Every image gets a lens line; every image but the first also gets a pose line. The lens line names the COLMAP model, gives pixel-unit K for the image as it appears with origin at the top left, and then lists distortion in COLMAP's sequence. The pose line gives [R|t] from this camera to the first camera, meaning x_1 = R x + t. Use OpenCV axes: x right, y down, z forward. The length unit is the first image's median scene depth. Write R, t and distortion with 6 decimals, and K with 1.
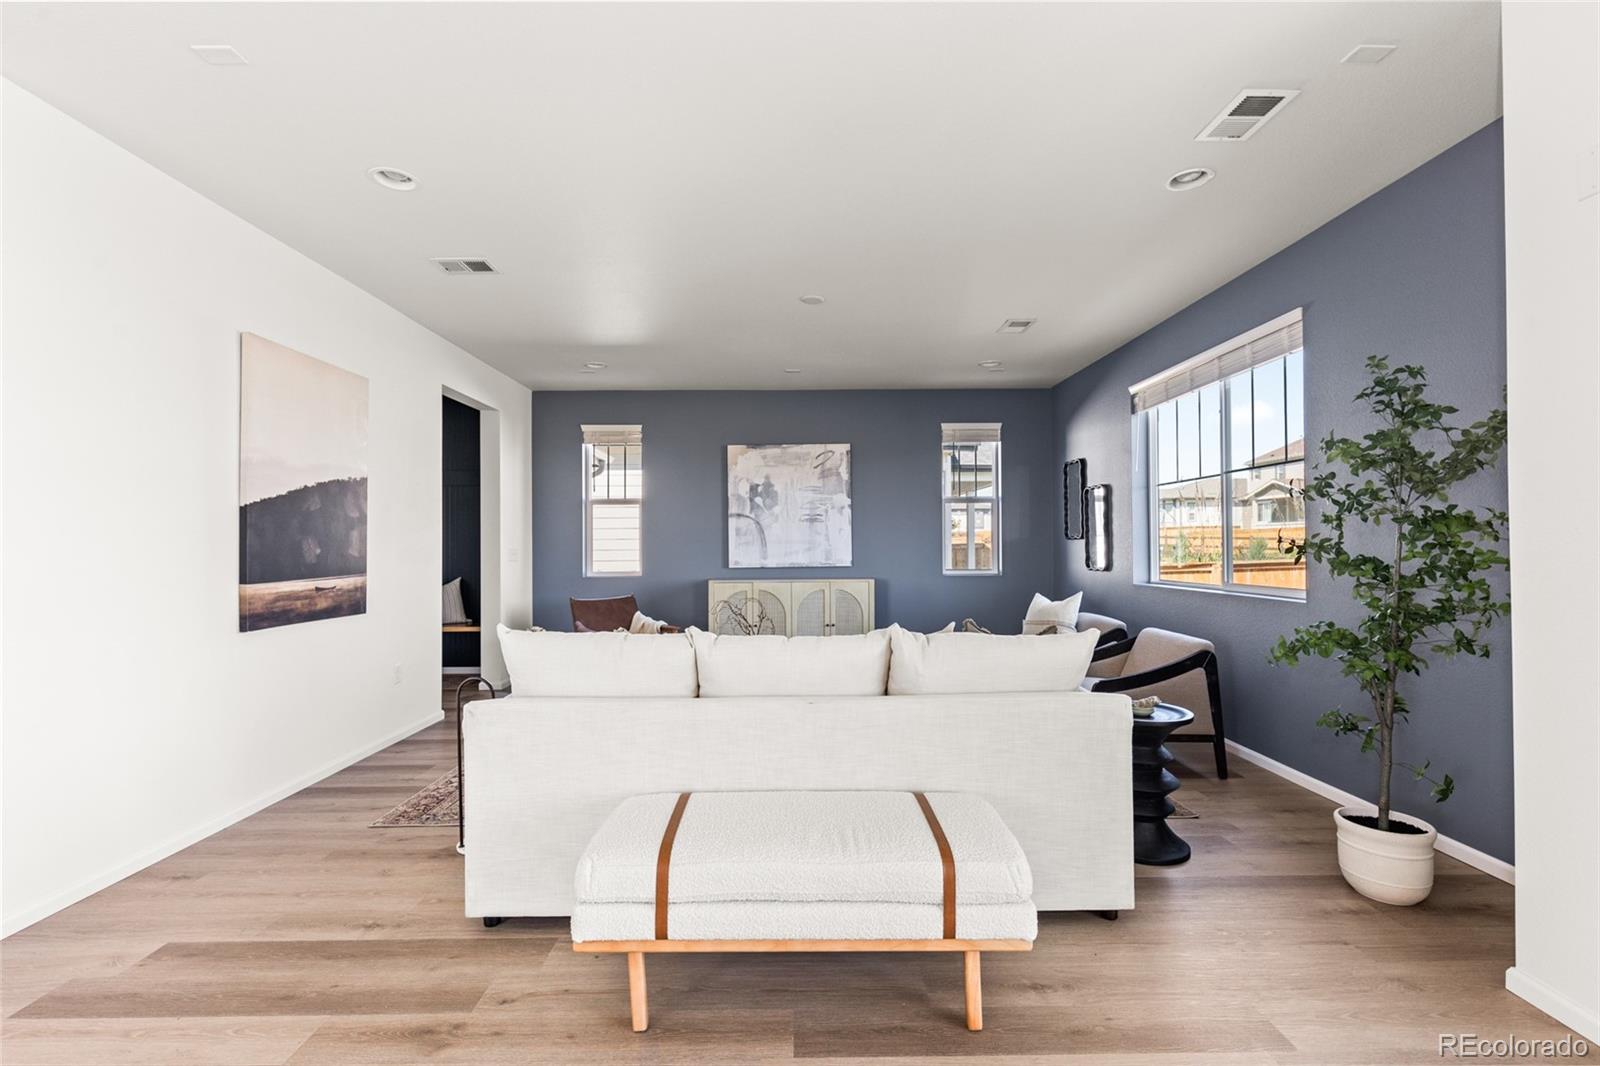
lens RADIAL K [[714.1, 0, 796.5], [0, 714.1, 537.2], [0, 0, 1]] dist [0.003694, -0.000291]
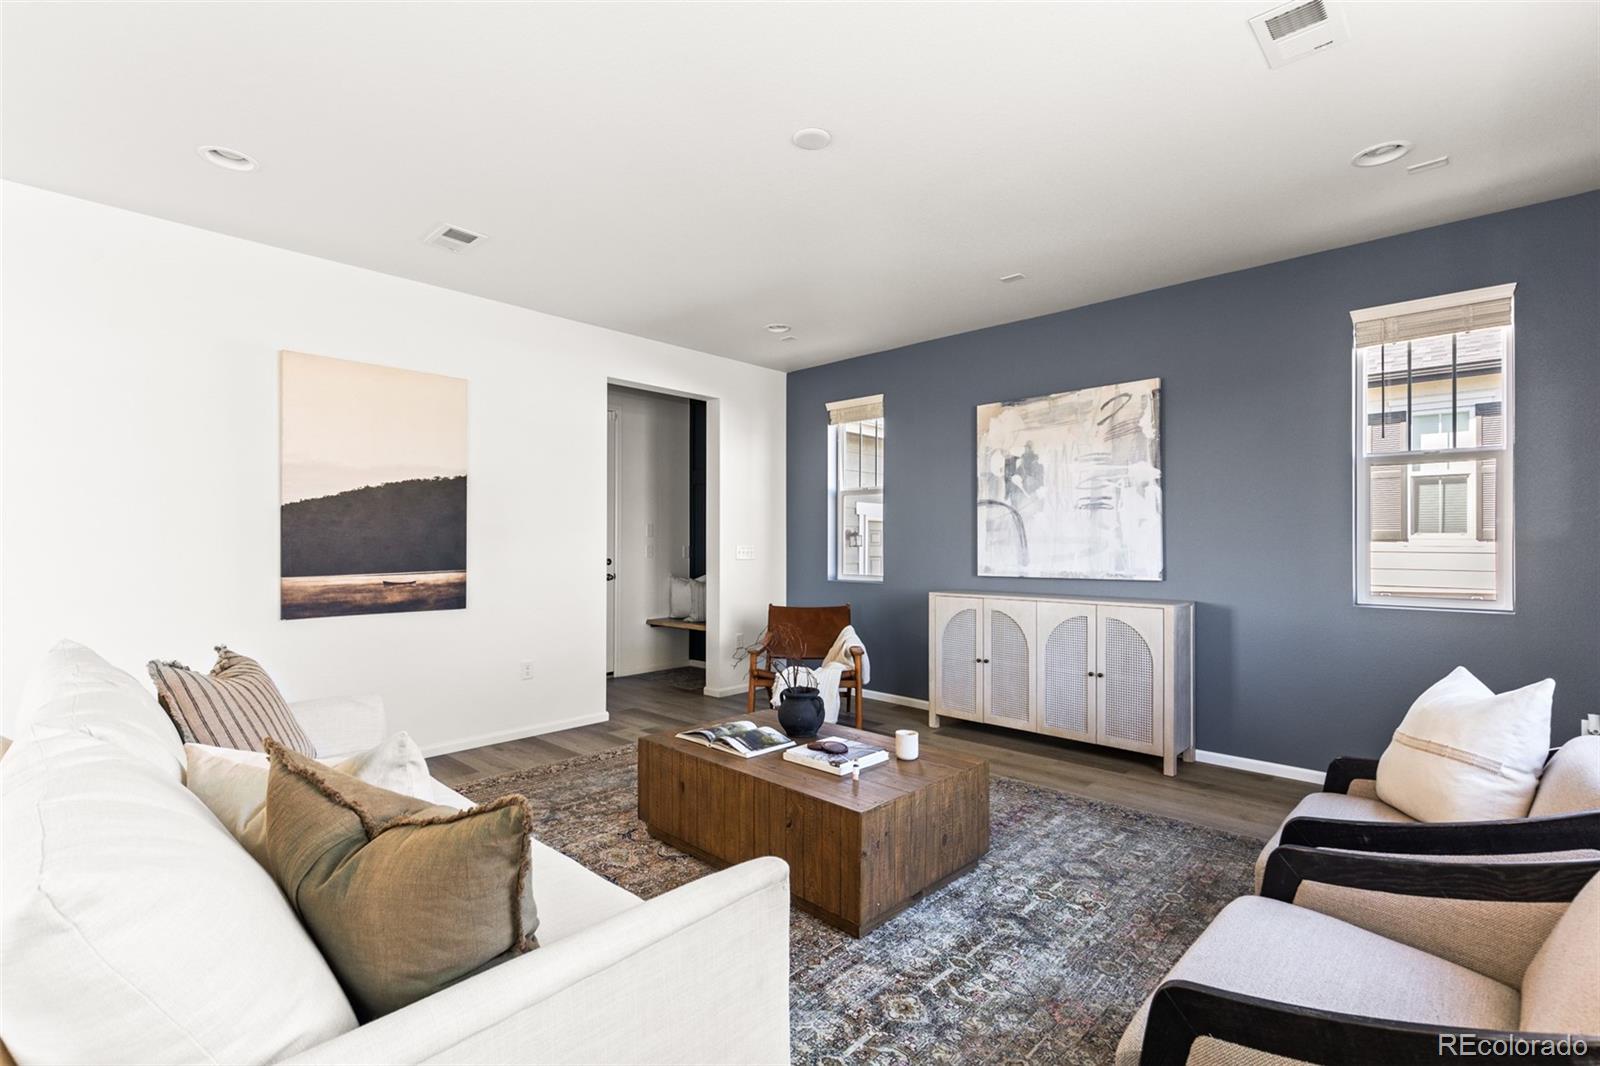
lens RADIAL K [[728.6, 0, 800.0], [0, 728.6, 533.0], [0, 0, 1]] dist [0.012839, -0.000065]
pose [[0.722930, -0.003378, -0.690913, 0.421149], [0.002359, 0.999994, -0.002420, 0.001481], [0.690918, 0.000120, 0.722933, 0.513496]]
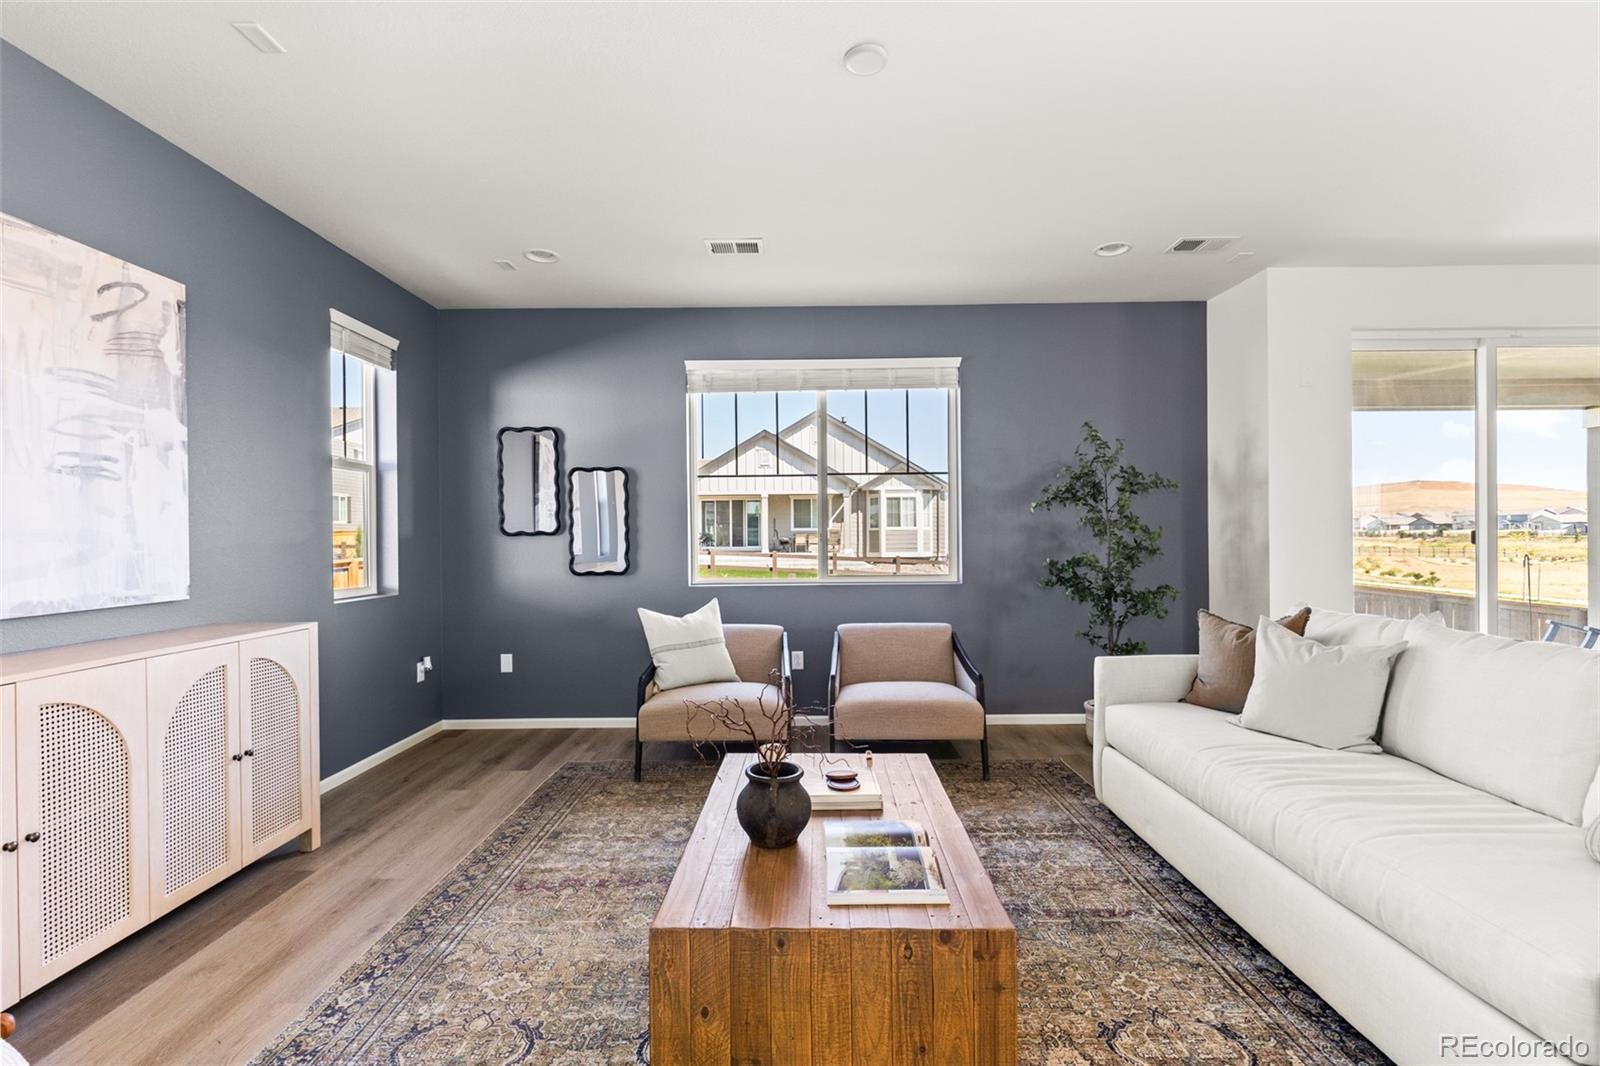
lens RADIAL K [[717.8, 0, 800.9], [0, 717.8, 542.1], [0, 0, 1]] dist [0.004234, 0.000140]
pose [[0.010680, 0.000508, 0.999943, -0.467217], [-0.001260, 0.999999, -0.000494, 0.013264], [-0.999942, -0.001255, 0.010681, 0.985017]]
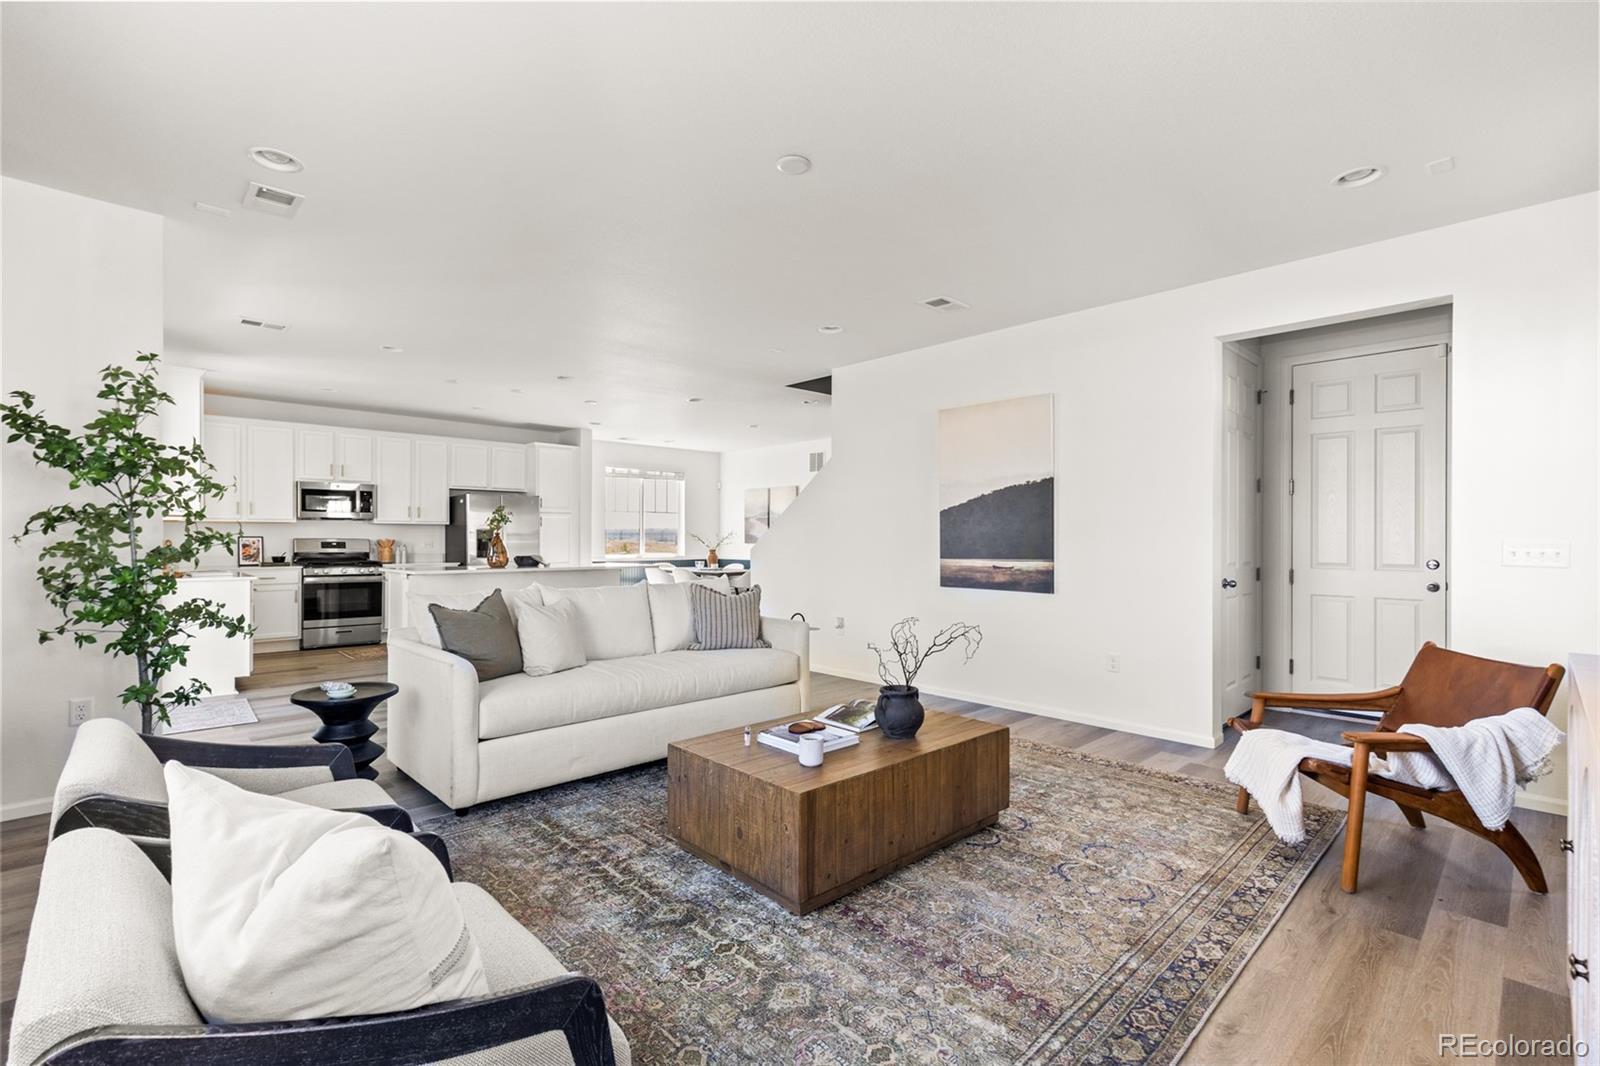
lens RADIAL K [[714.1, 0, 796.5], [0, 714.1, 537.2], [0, 0, 1]] dist [0.003694, -0.000291]
pose [[-0.728346, 0.001848, -0.685207, 0.450327], [0.007942, 0.999952, -0.005746, 0.015598], [0.685163, -0.009627, -0.728326, 1.403389]]
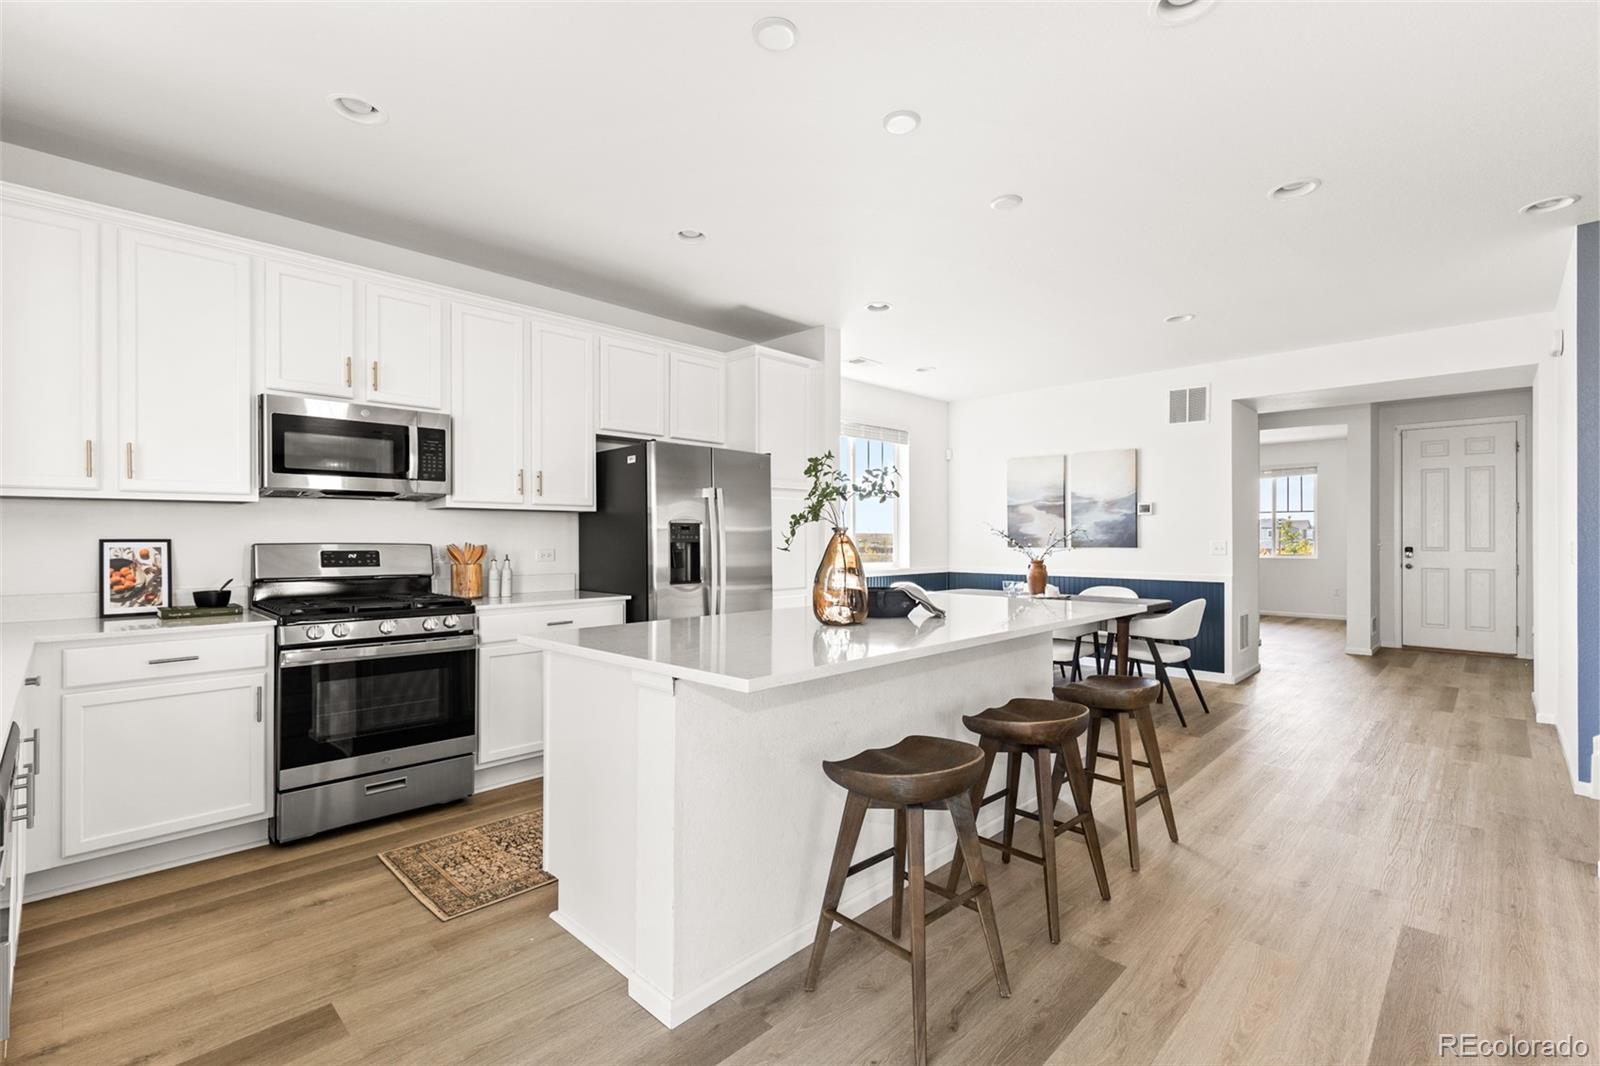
lens RADIAL K [[714.1, 0, 796.5], [0, 714.1, 537.2], [0, 0, 1]] dist [0.003694, -0.000291]
pose [[-0.705522, 0.004549, -0.708673, 0.266505], [0.009785, 0.999947, -0.003323, -0.000141], [0.708620, -0.009278, -0.705529, 0.150336]]
